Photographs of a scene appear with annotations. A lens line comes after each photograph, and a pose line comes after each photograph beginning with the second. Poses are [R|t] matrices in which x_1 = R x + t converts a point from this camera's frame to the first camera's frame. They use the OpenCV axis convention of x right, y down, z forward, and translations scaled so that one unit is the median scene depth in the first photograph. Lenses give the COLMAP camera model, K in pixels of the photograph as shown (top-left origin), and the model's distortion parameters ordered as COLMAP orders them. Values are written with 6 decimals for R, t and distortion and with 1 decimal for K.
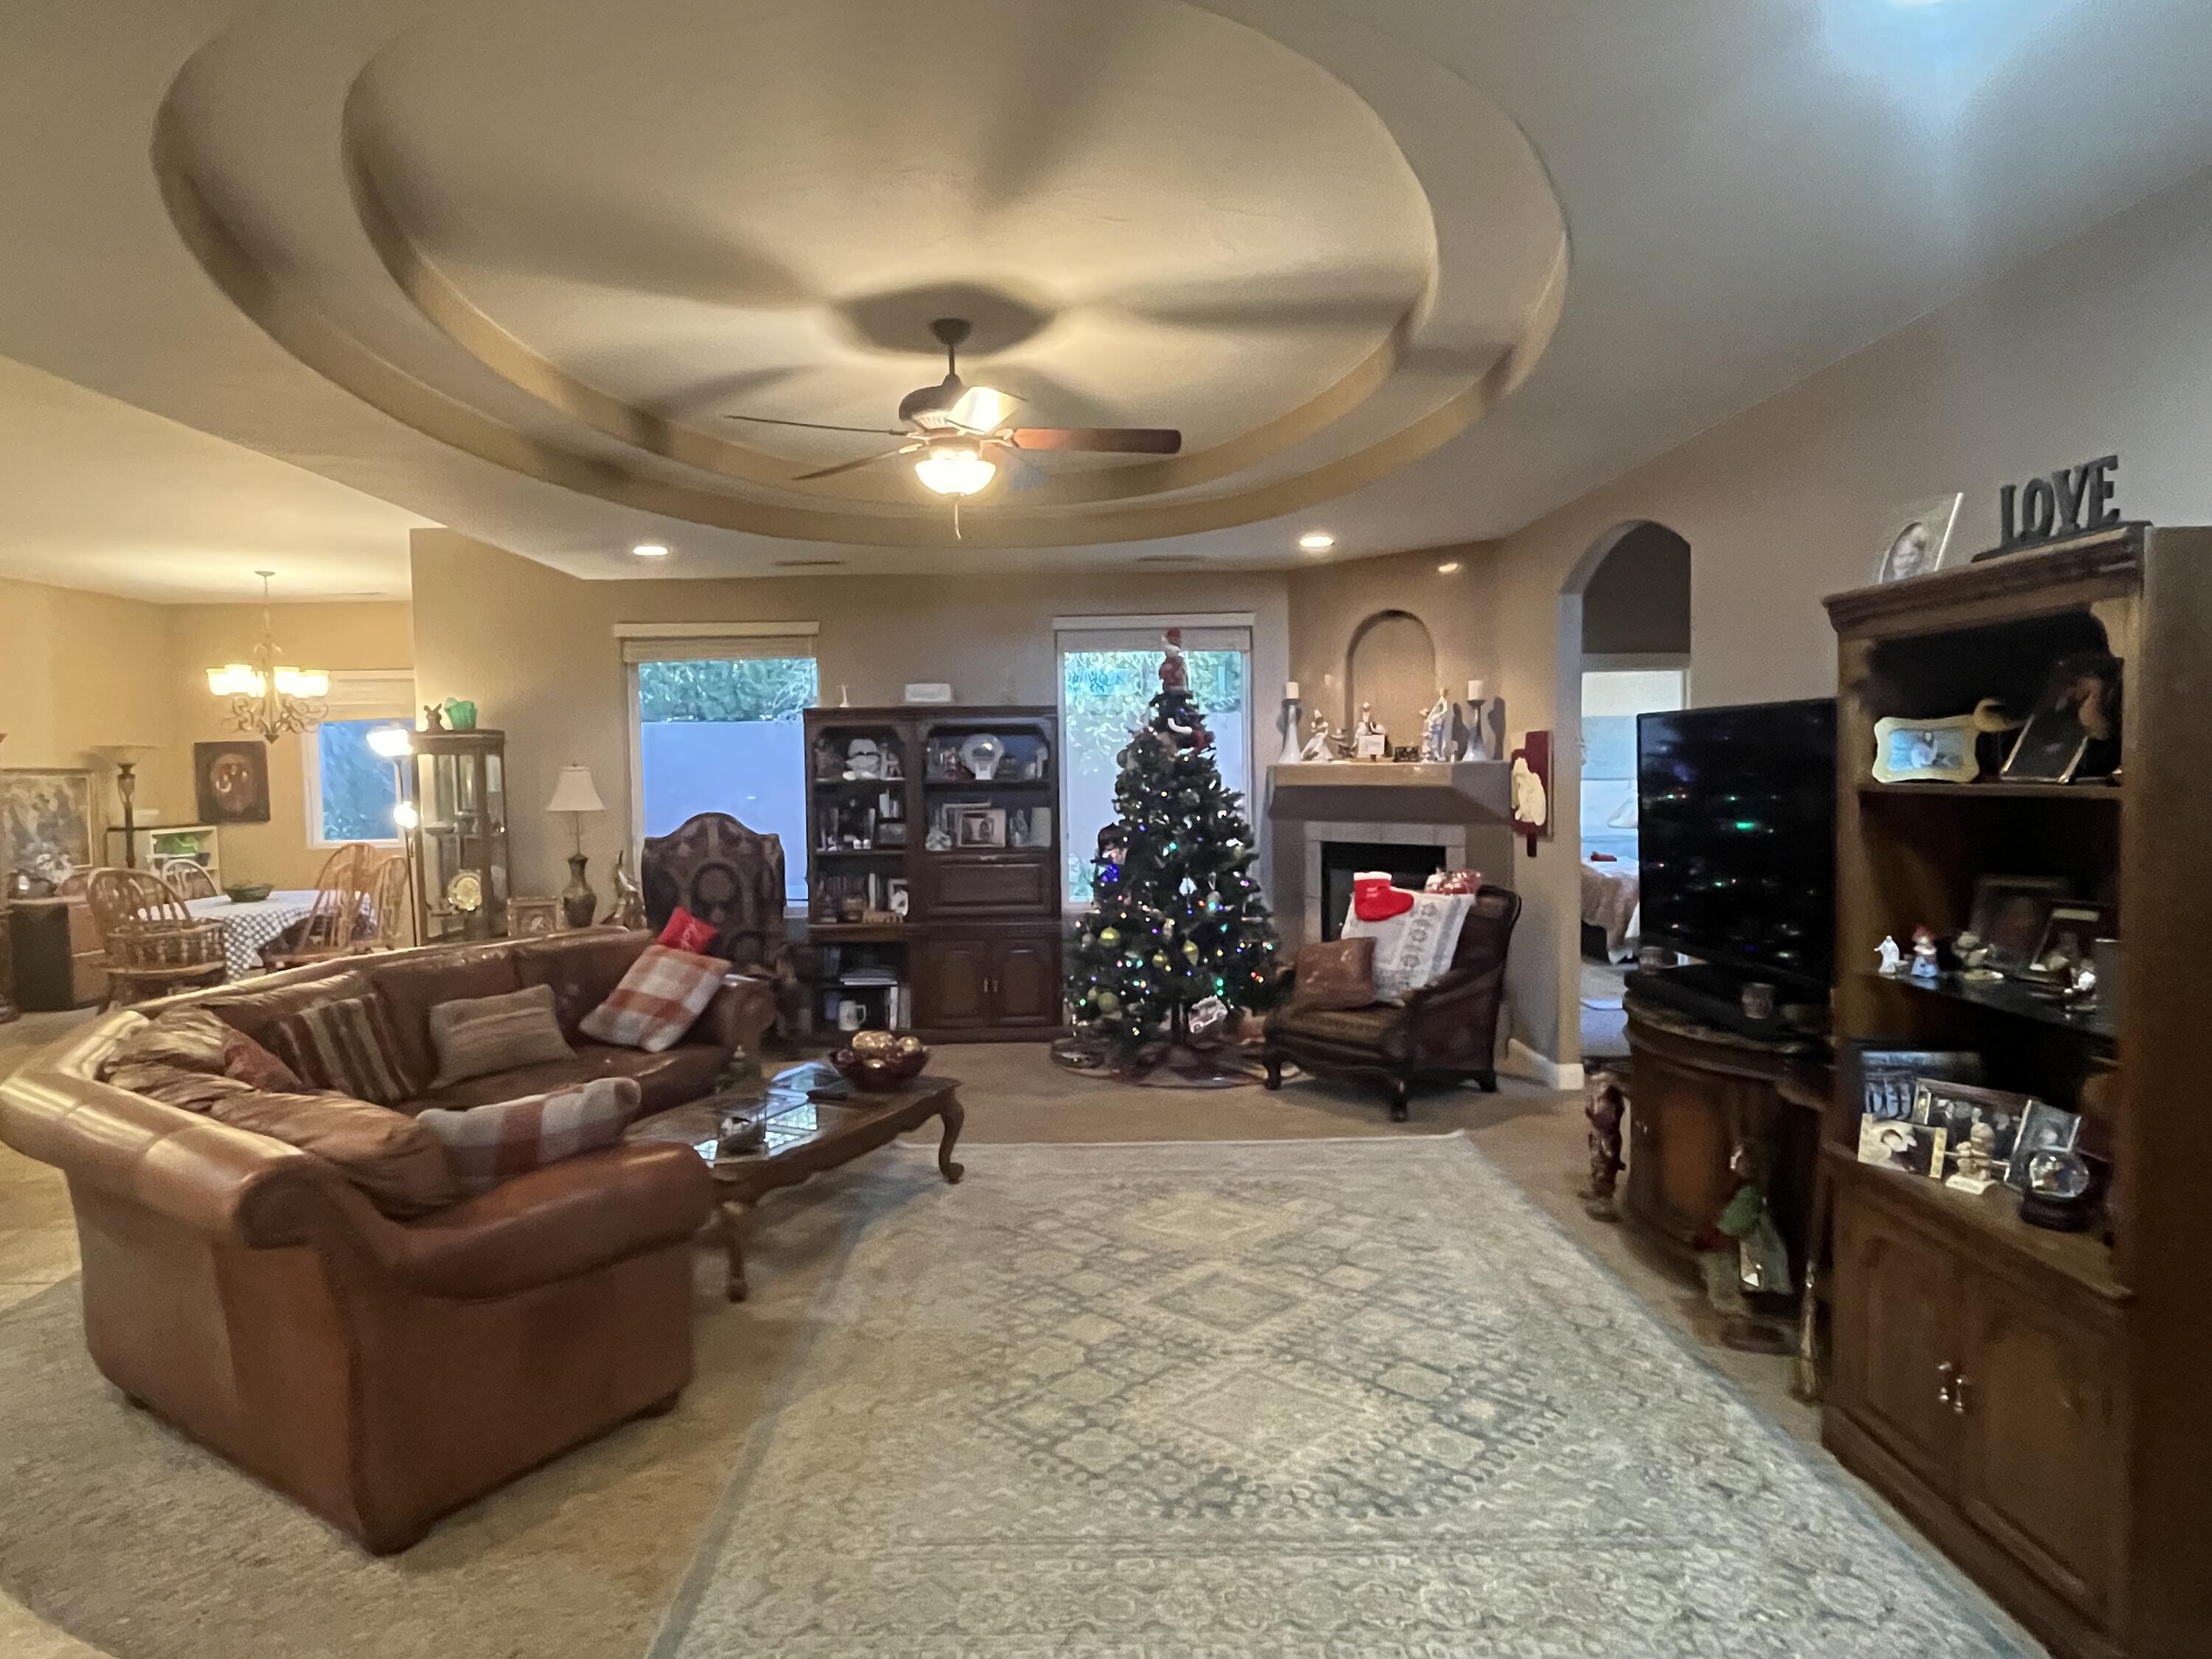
lens RADIAL K [[1258.0, 0, 1095.6], [0, 1258.0, 828.6], [0, 0, 1]] dist [-0.004641, -0.003249]
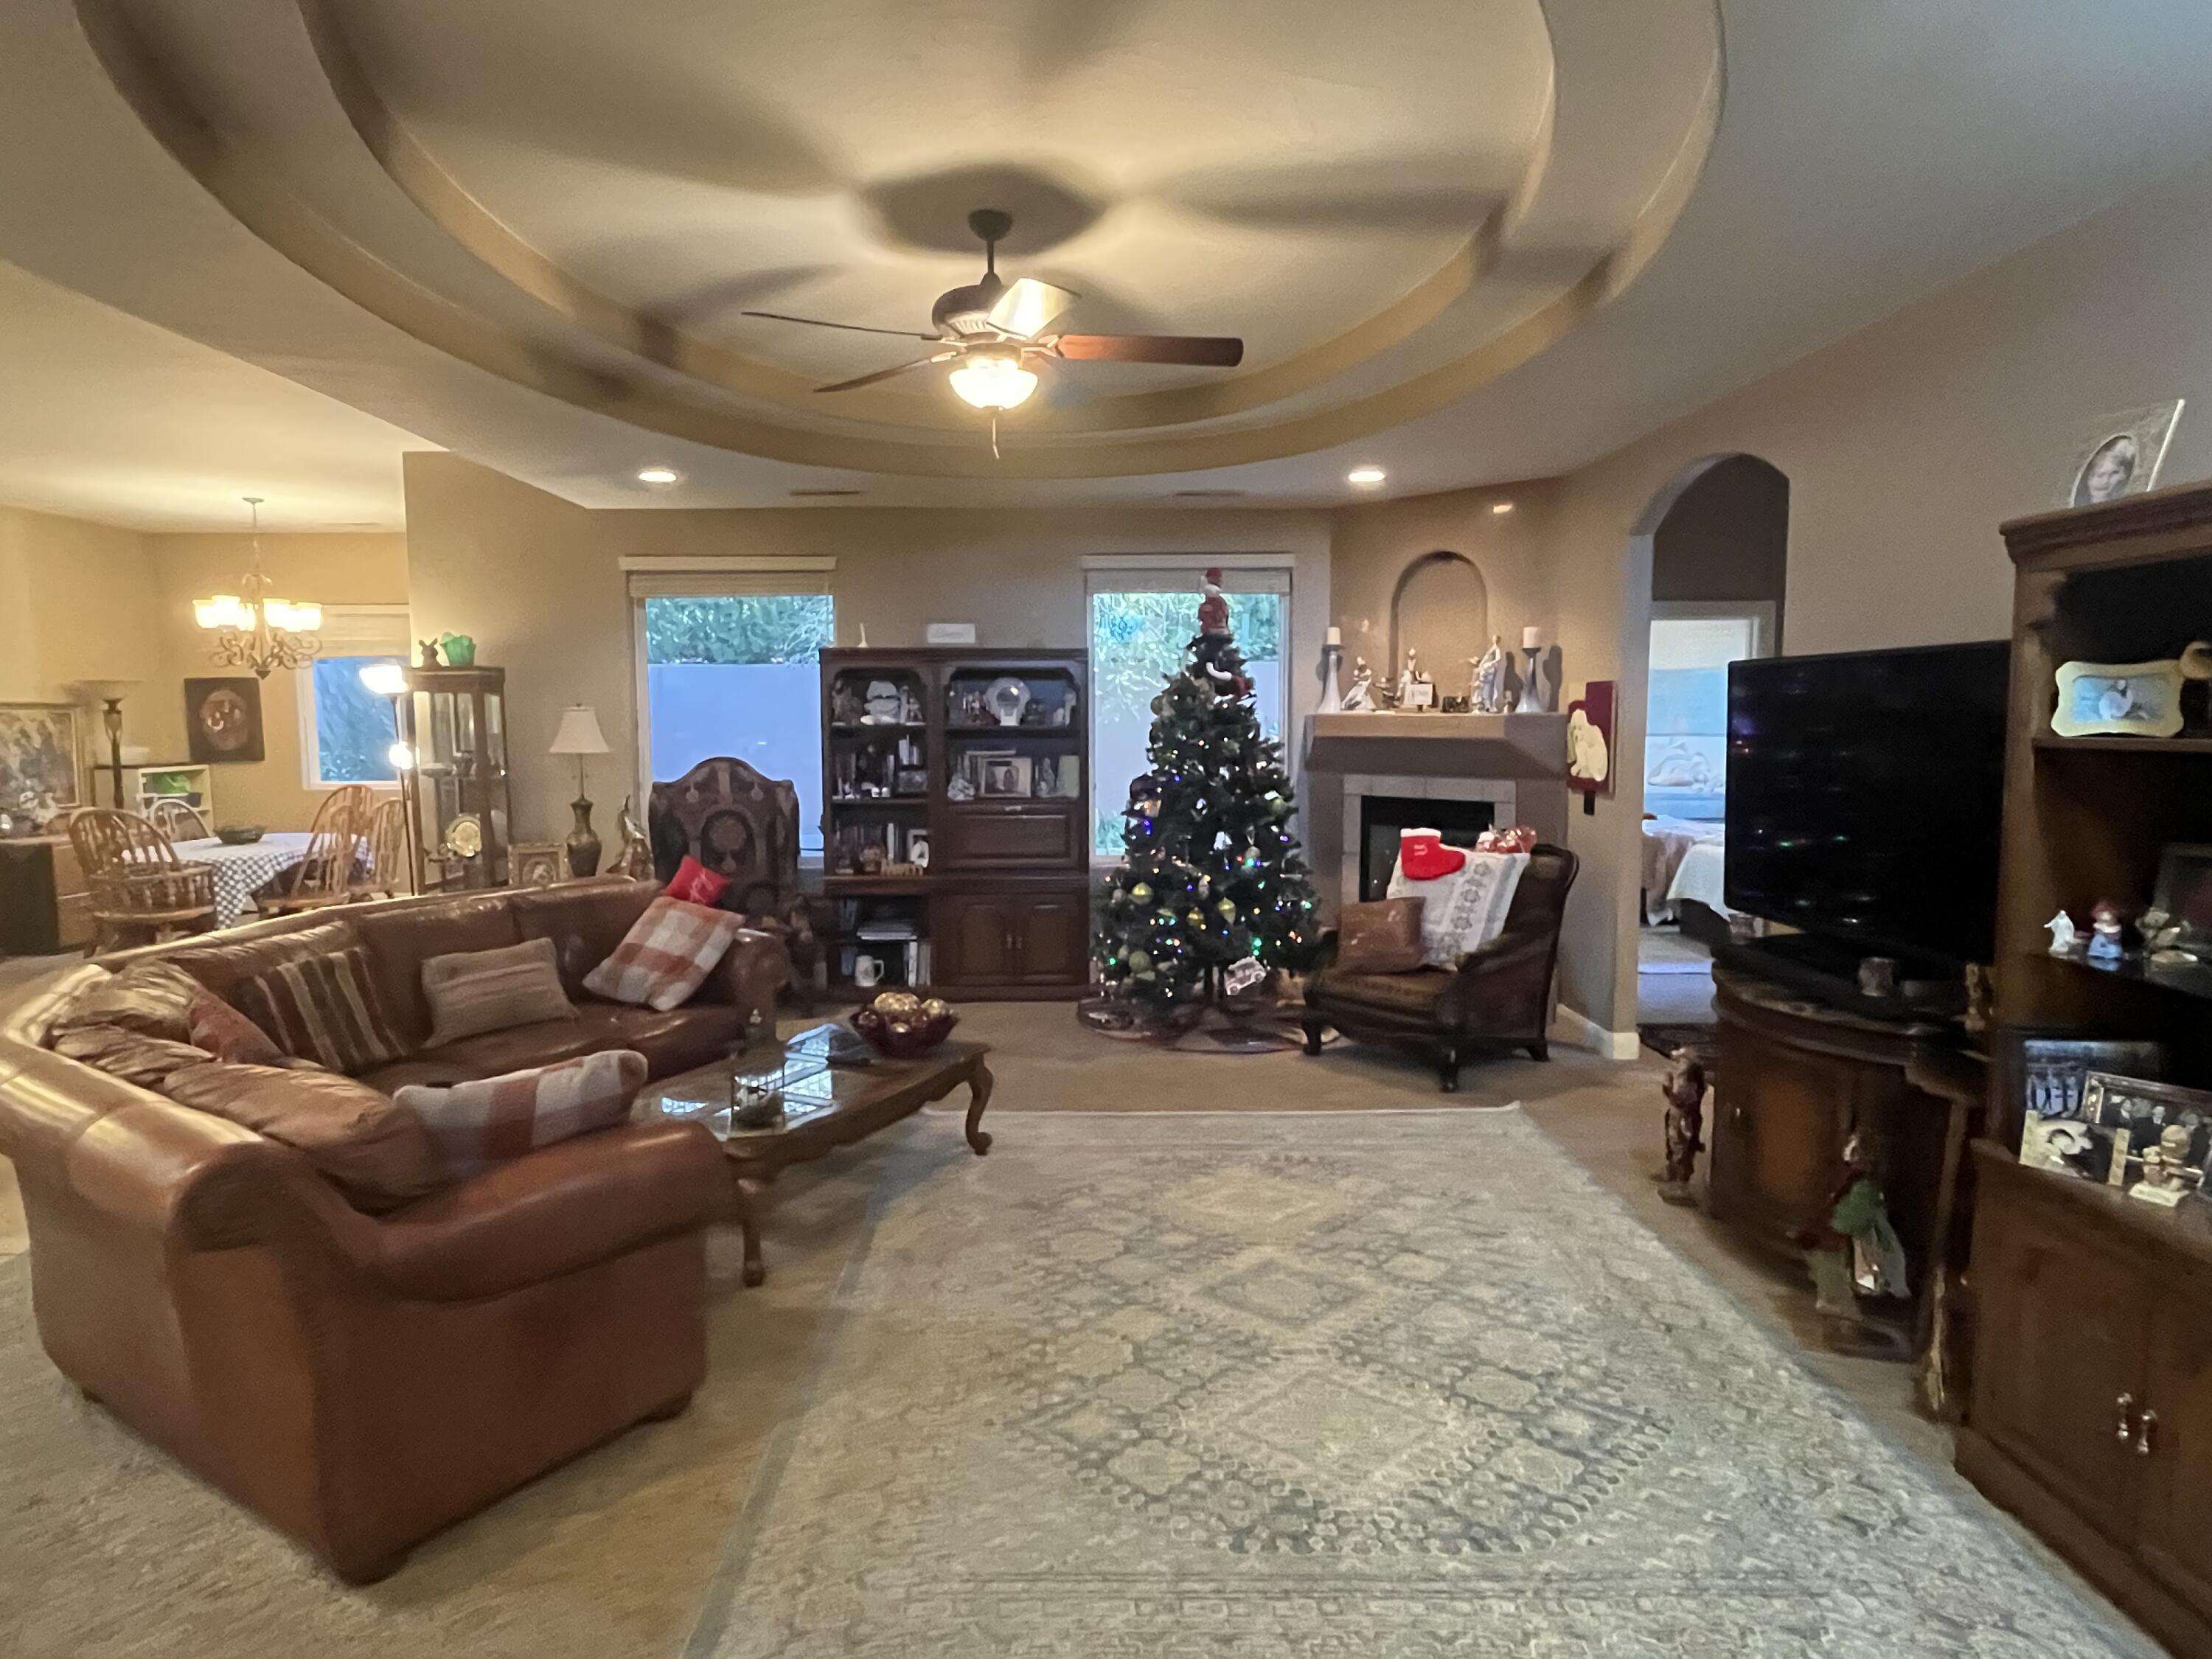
lens RADIAL K [[1258.0, 0, 1107.2], [0, 1258.0, 828.4], [0, 0, 1]] dist [-0.004641, -0.003249]
pose [[0.999920, 0.012339, 0.002642, -0.025628], [-0.012432, 0.999167, 0.038859, 0.001013], [-0.002161, -0.038889, 0.999241, 0.073306]]
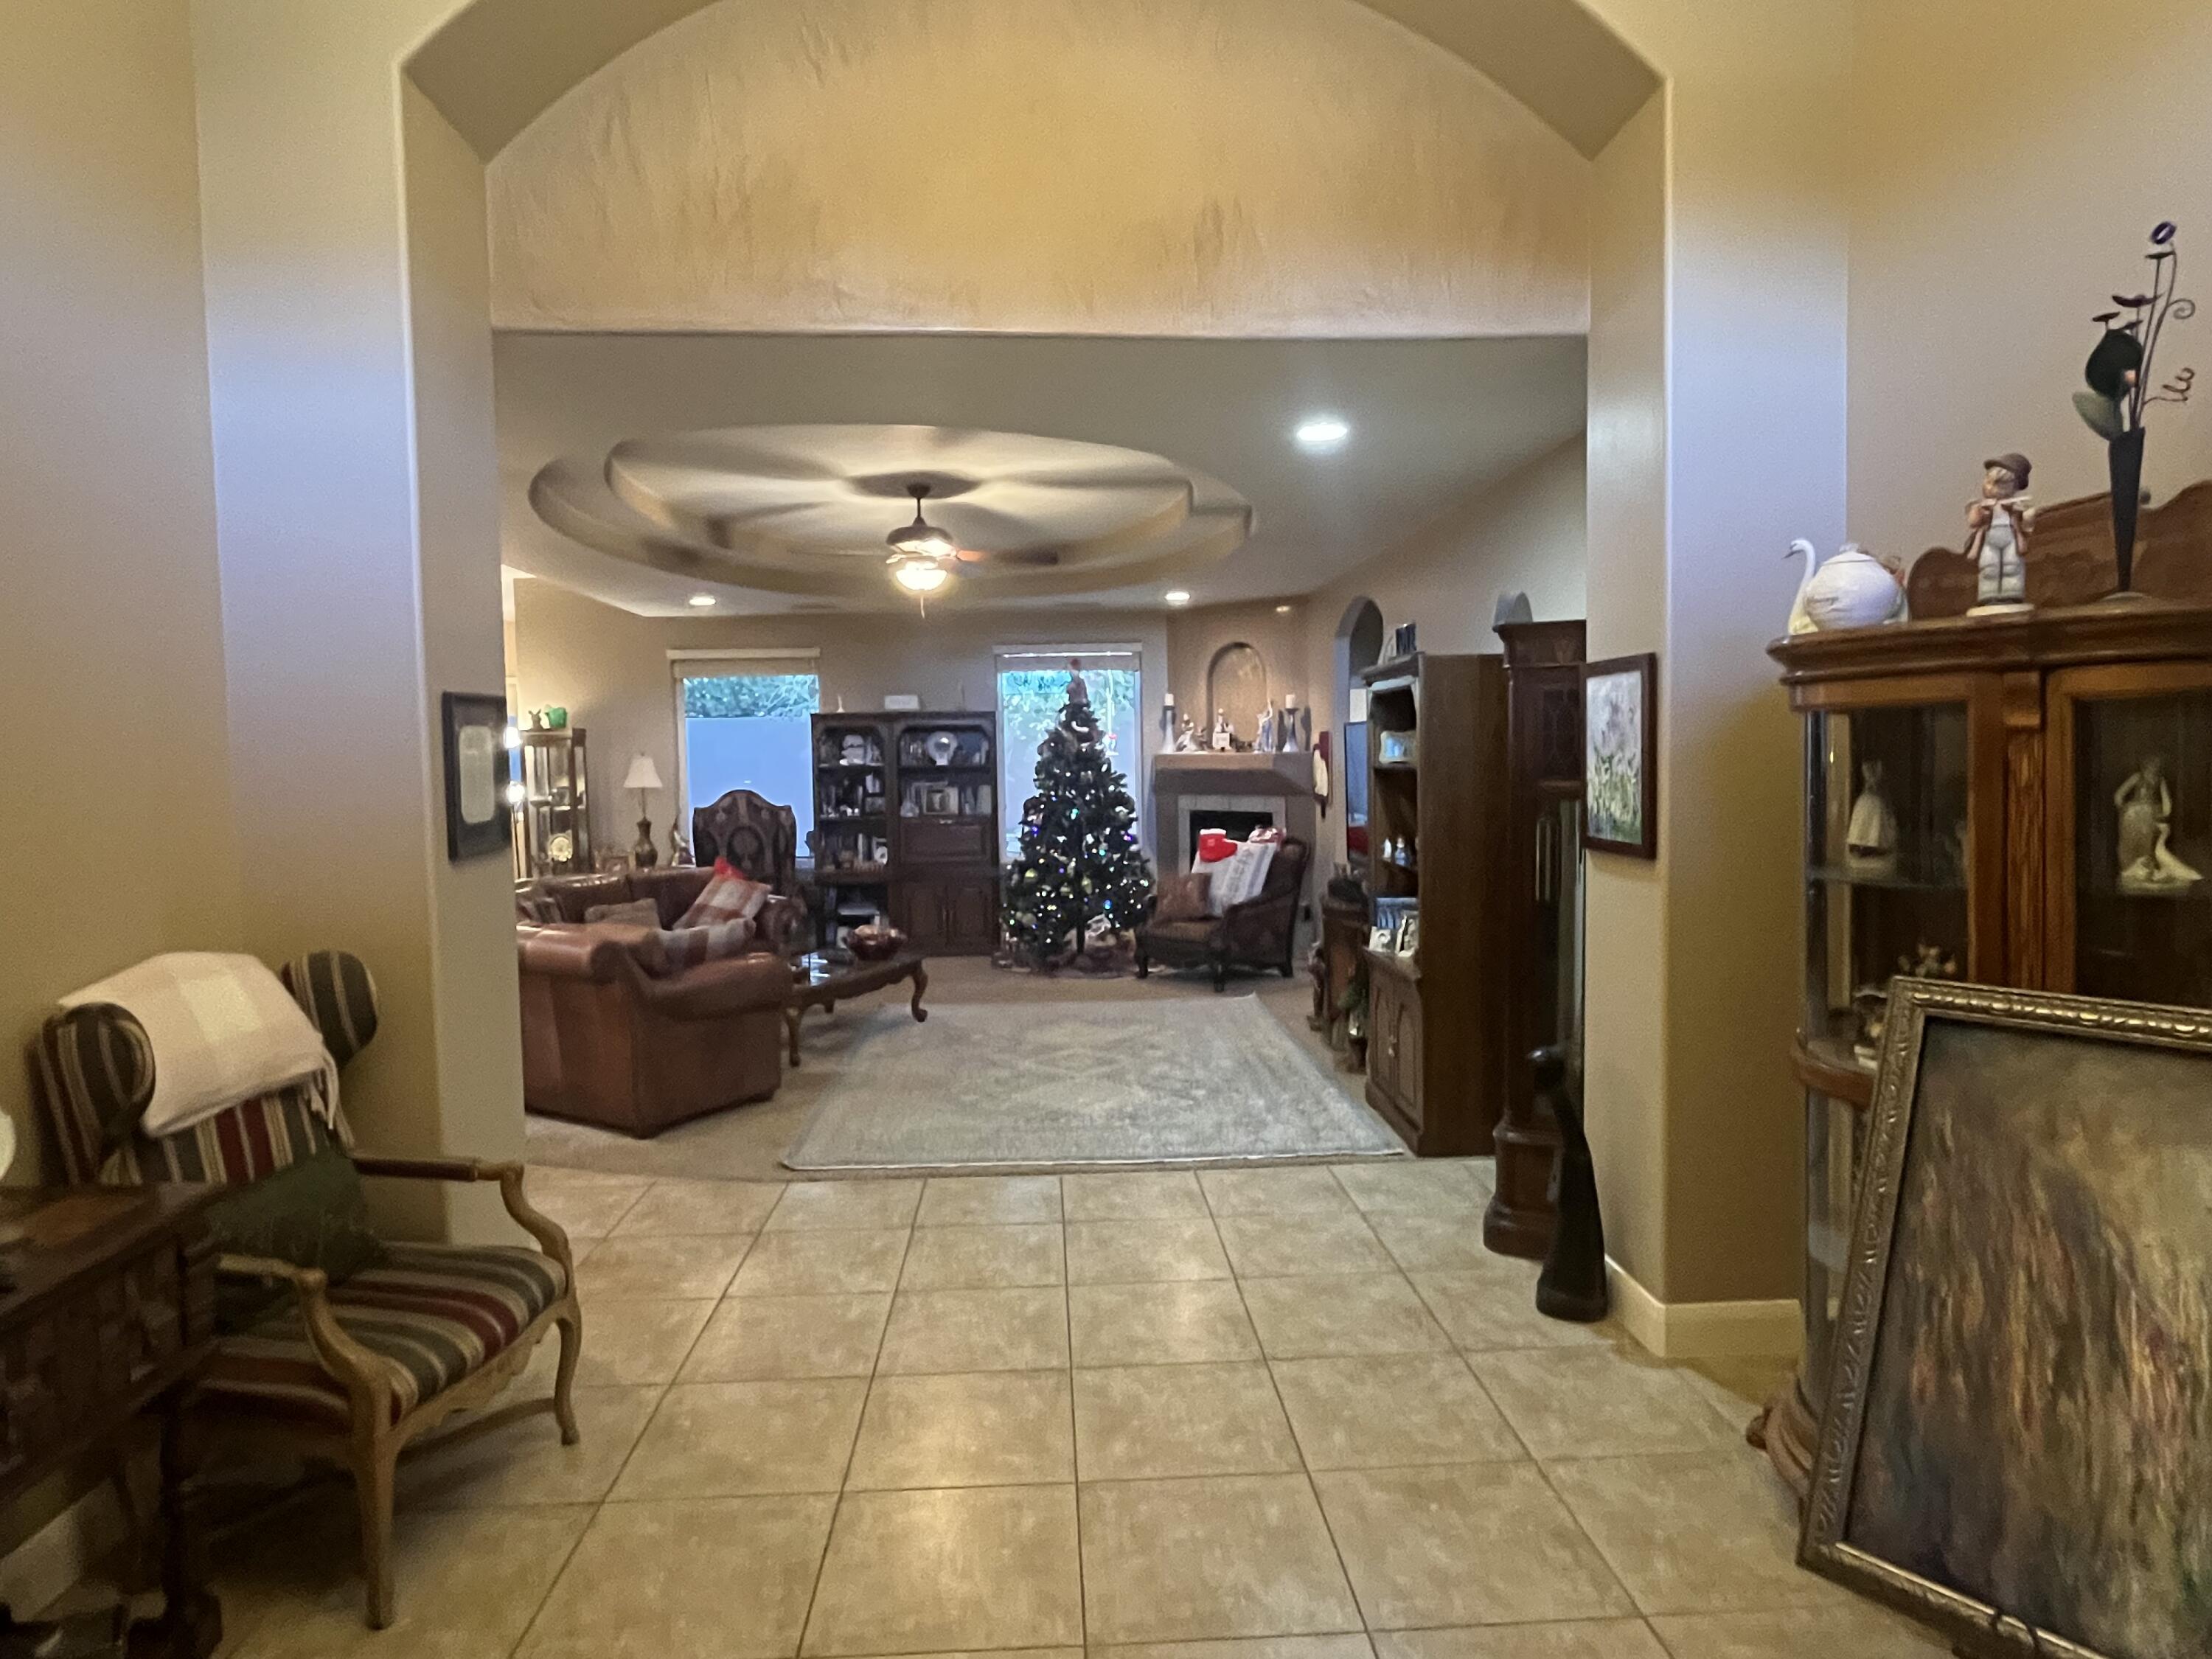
lens RADIAL K [[1258.0, 0, 1109.7], [0, 1258.0, 829.6], [0, 0, 1]] dist [-0.004641, -0.003249]
pose [[0.999292, -0.002019, 0.037562, 0.065969], [0.001679, 0.999957, 0.009080, 0.030466], [-0.037579, -0.009010, 0.999253, -0.595752]]
